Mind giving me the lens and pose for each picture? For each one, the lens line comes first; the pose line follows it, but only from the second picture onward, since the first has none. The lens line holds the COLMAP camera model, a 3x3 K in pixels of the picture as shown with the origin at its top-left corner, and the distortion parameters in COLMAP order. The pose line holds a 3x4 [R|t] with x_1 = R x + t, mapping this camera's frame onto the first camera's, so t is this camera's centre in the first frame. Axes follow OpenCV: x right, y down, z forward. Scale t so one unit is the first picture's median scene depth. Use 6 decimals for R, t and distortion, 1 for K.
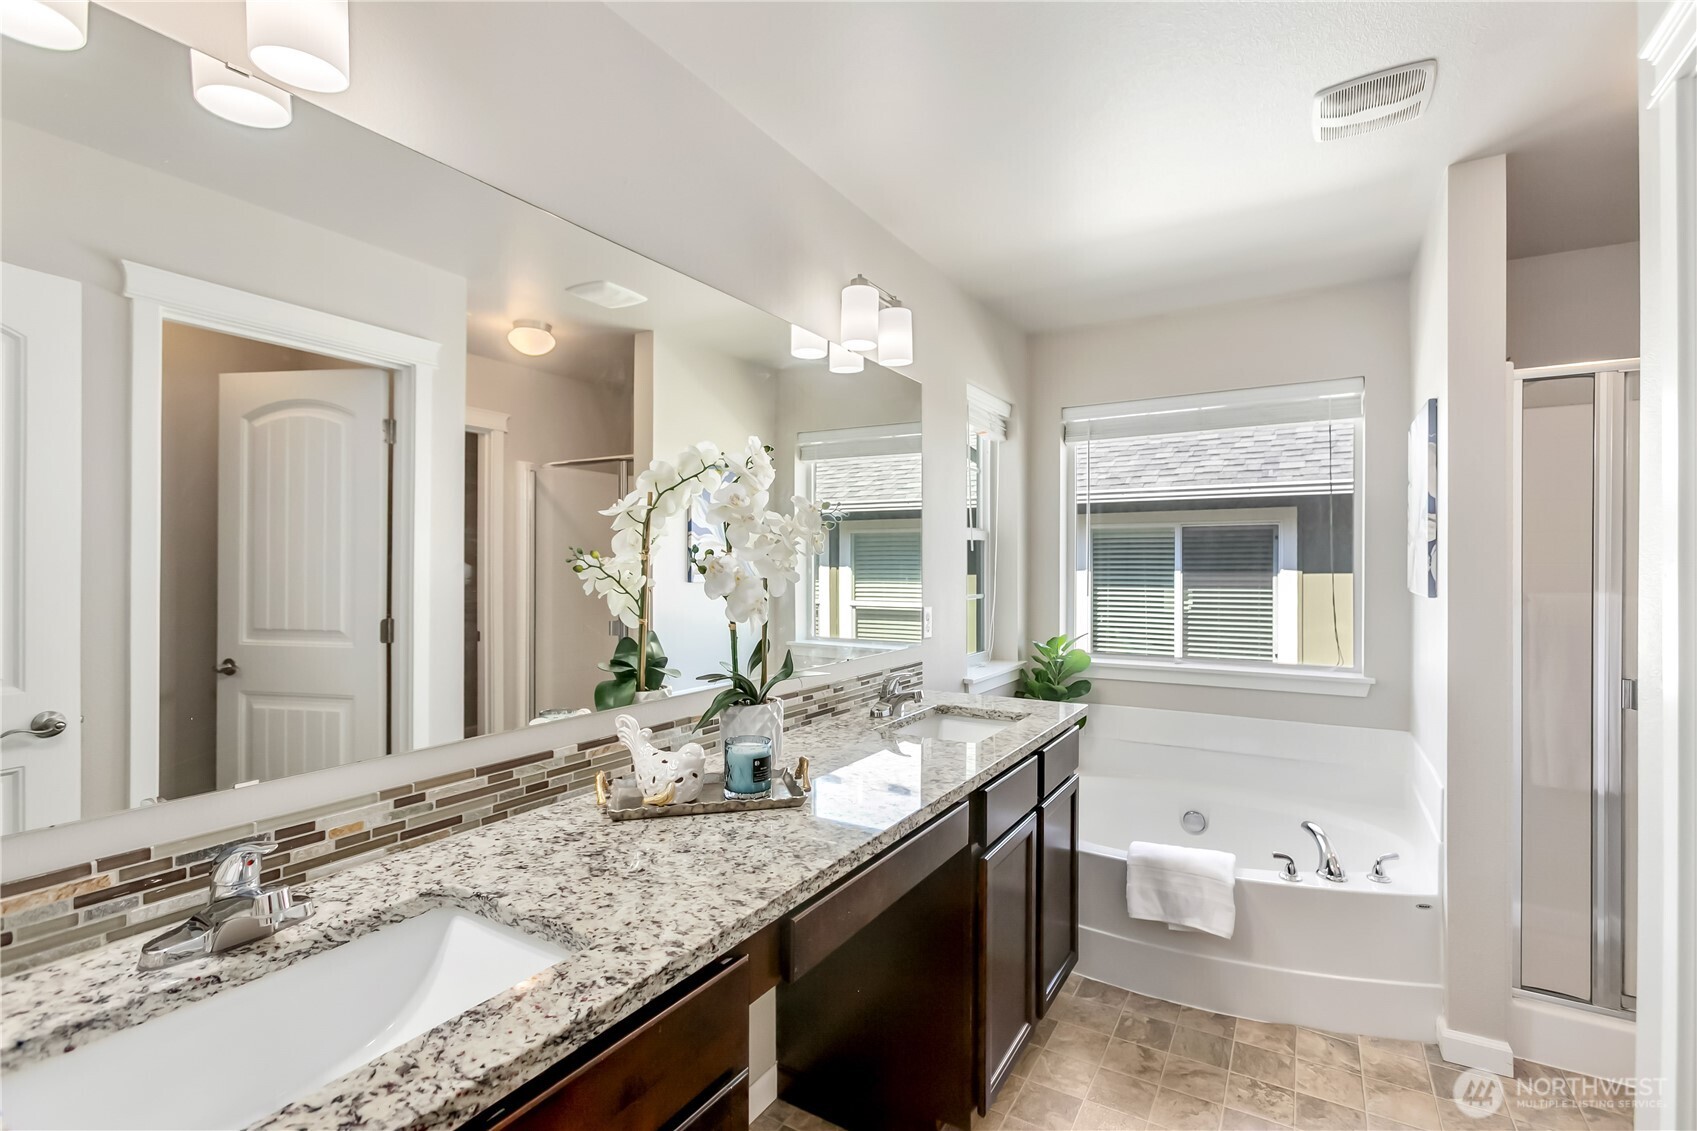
lens RADIAL K [[772.1, 0, 848.7], [0, 772.1, 568.6], [0, 0, 1]] dist [-0.003410, 0.003886]
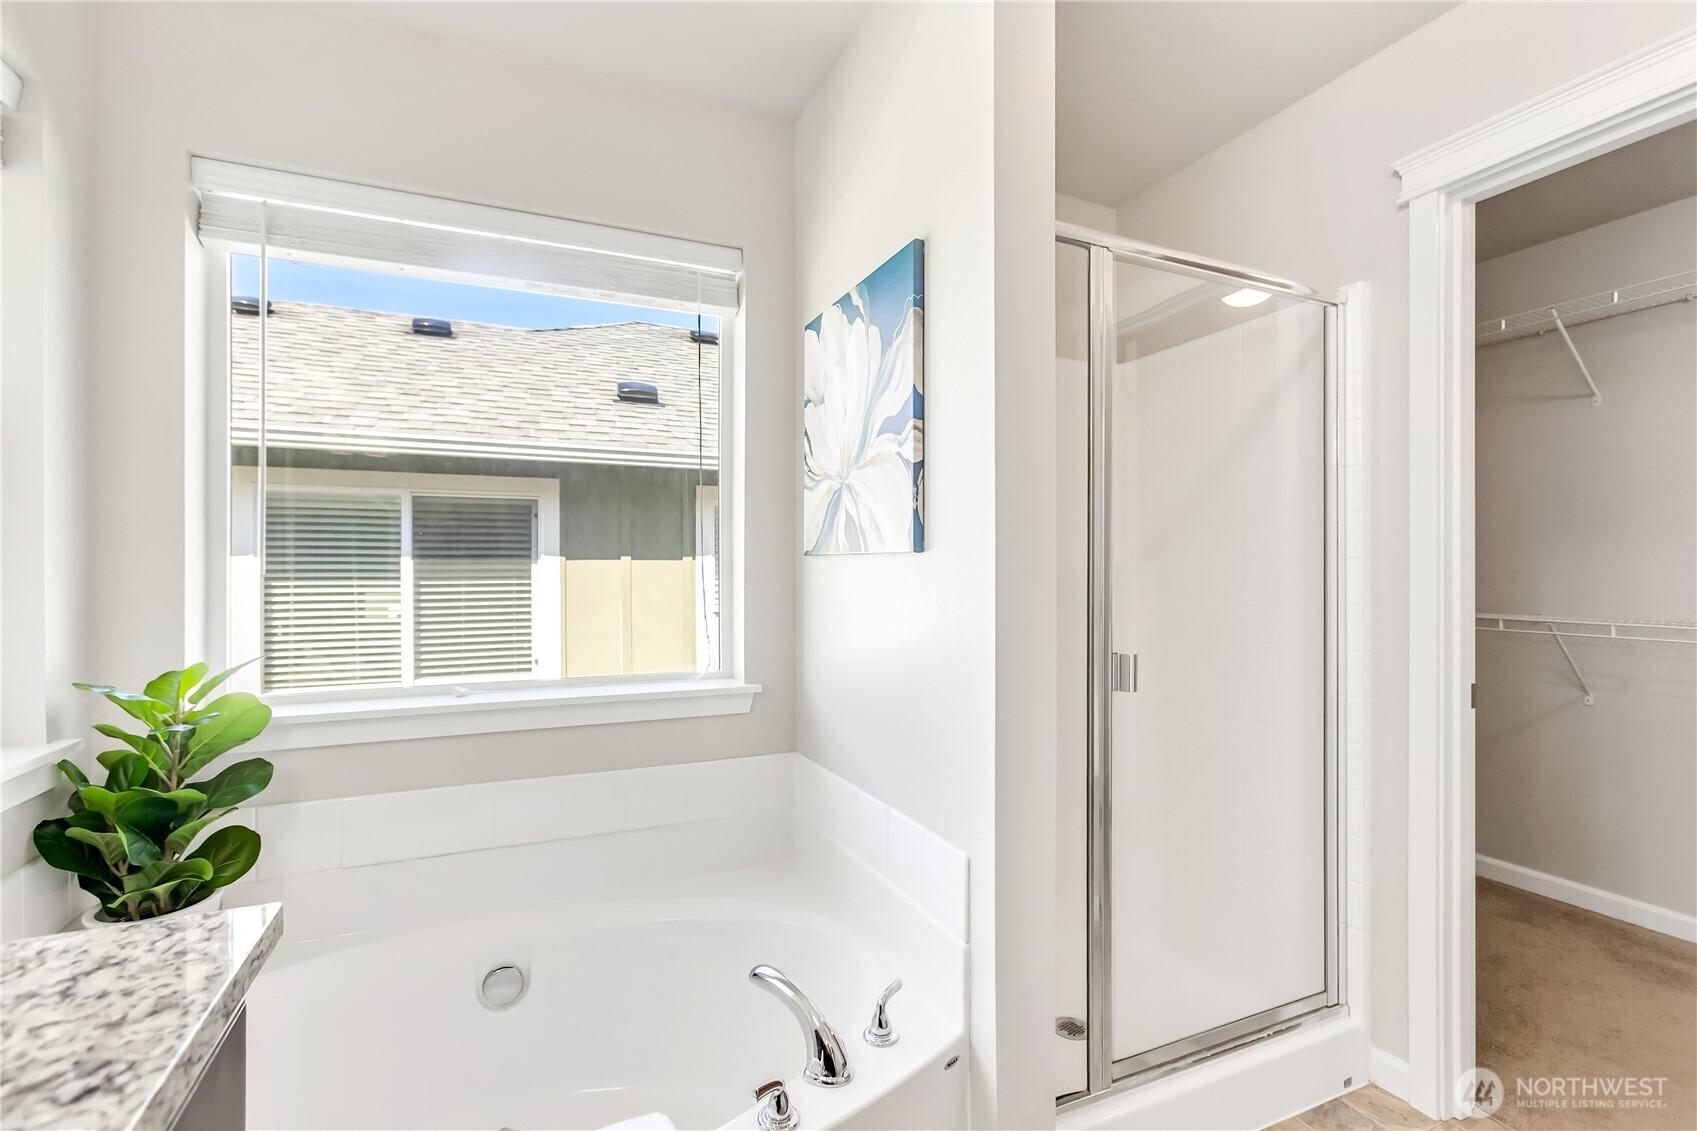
lens RADIAL K [[772.1, 0, 846.2], [0, 772.1, 574.4], [0, 0, 1]] dist [-0.003410, 0.003886]
pose [[0.575013, -0.003162, 0.818138, 0.080723], [0.003817, 0.999992, 0.001182, 0.022059], [-0.818135, 0.002443, 0.575021, 0.272988]]
